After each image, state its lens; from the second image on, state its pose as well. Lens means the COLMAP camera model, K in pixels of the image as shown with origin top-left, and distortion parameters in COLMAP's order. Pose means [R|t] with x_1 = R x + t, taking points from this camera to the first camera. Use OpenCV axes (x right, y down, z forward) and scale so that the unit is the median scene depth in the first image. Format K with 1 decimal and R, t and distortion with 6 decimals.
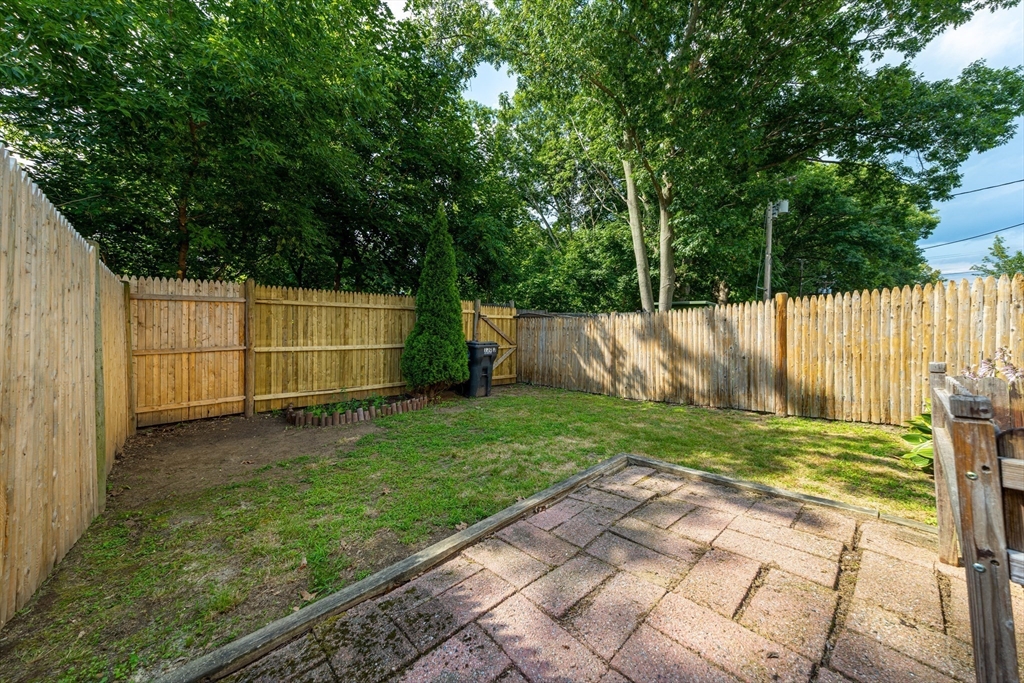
lens RADIAL K [[331.9, 0, 512.0], [0, 331.9, 341.5], [0, 0, 1]] dist [0.000576, 0.000179]
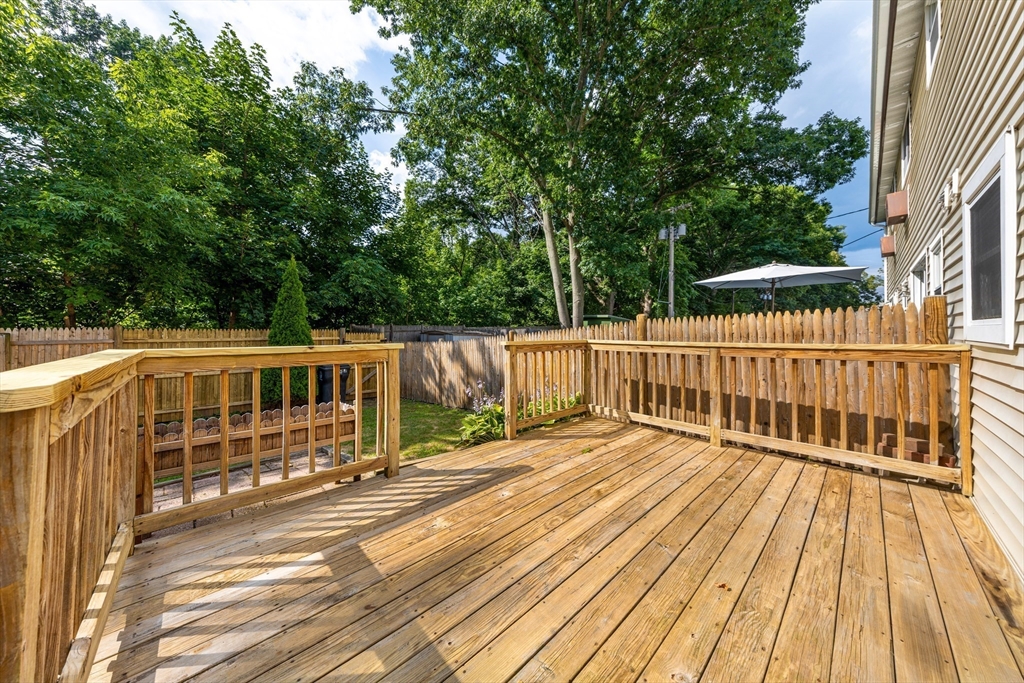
lens RADIAL K [[339.9, 0, 514.4], [0, 339.9, 331.4], [0, 0, 1]] dist [-0.000094, 0.000145]
pose [[0.998184, -0.017111, 0.057758, 0.380936], [0.019890, 0.998655, -0.047876, -0.036334], [-0.056861, 0.048938, 0.997182, -0.234473]]
